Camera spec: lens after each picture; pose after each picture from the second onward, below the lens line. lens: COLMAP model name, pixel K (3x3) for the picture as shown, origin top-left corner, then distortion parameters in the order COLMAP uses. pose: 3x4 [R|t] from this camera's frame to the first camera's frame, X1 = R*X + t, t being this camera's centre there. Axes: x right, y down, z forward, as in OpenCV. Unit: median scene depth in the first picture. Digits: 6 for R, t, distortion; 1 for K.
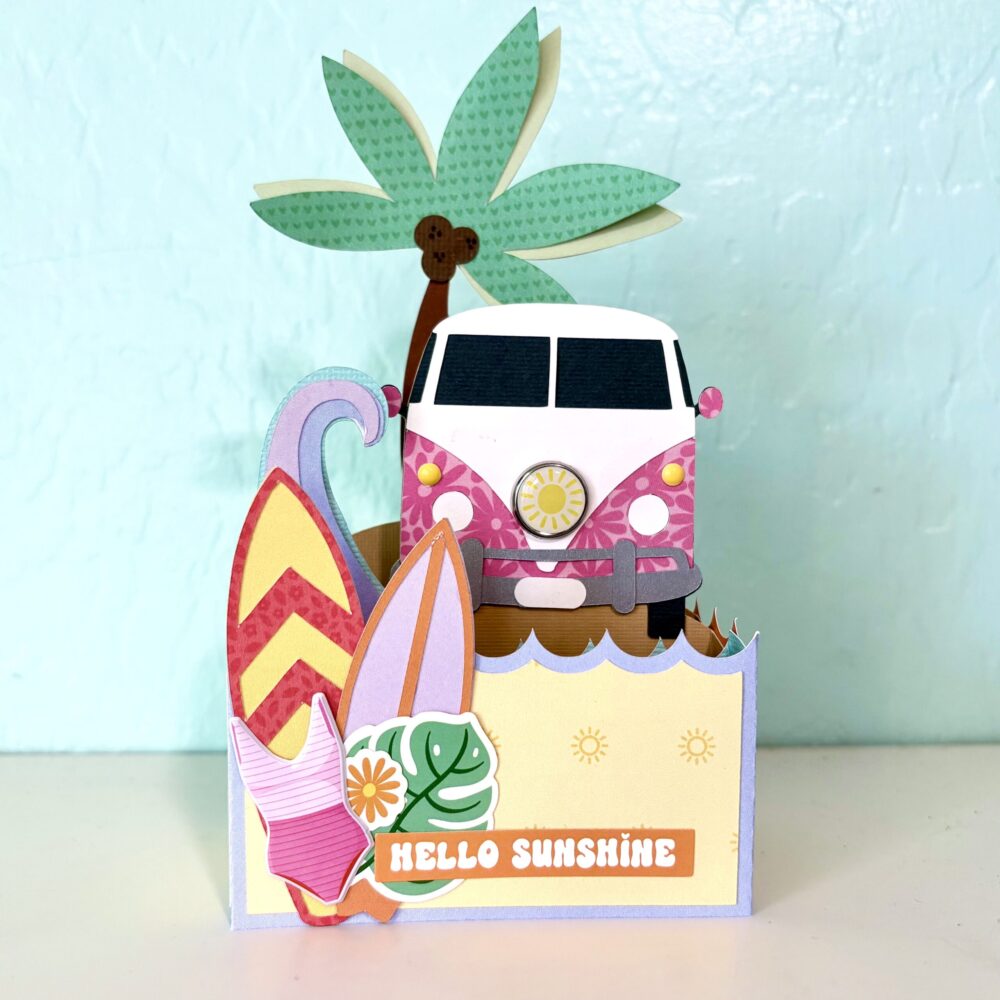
lens RADIAL K [[1035.7, 0, 505.0], [0, 1035.7, 618.3], [0, 0, 1]] dist [-0.000529, -0.030534]
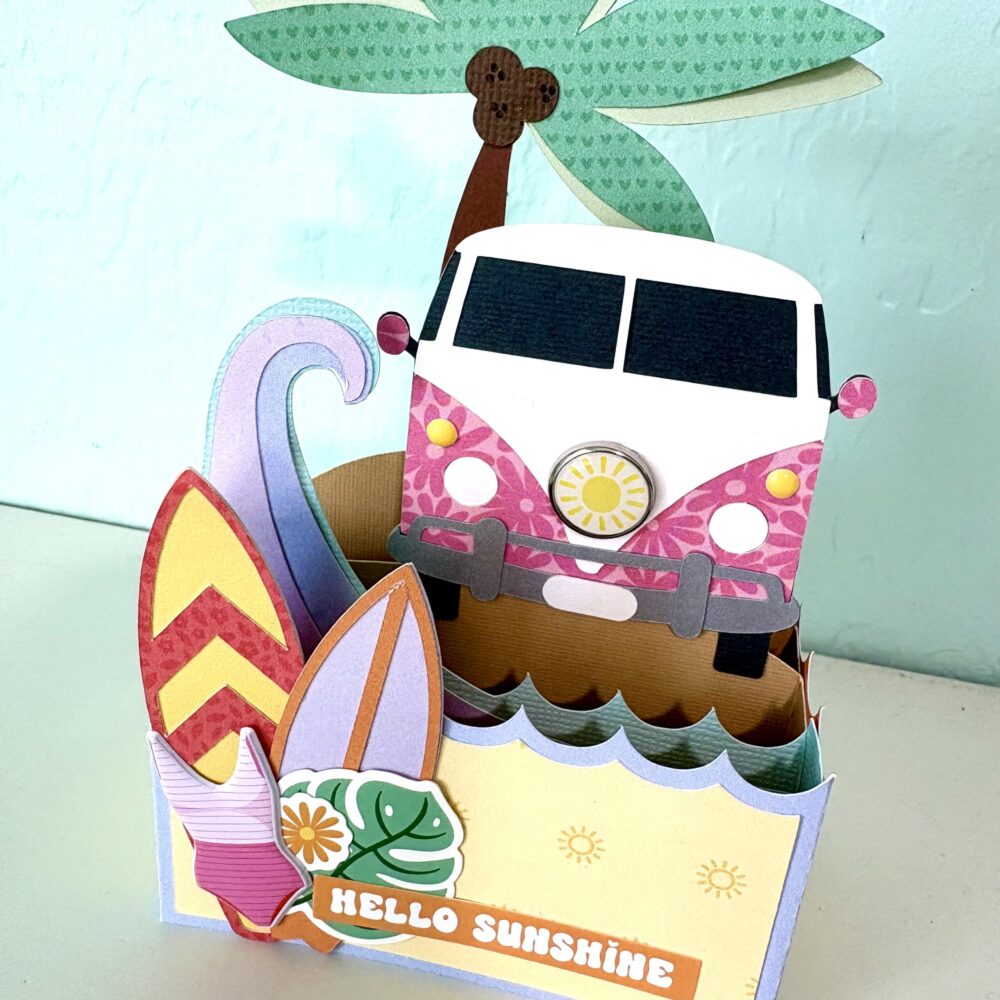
lens RADIAL K [[984.3, 0, 500.0], [0, 984.3, 500.0], [0, 0, 1]] dist [-0.107412, 0.217694]
pose [[0.964740, 0.175530, -0.196128, 0.114354], [-0.115156, 0.951538, 0.285158, -0.304083], [0.236677, -0.252518, 0.938200, 0.352340]]
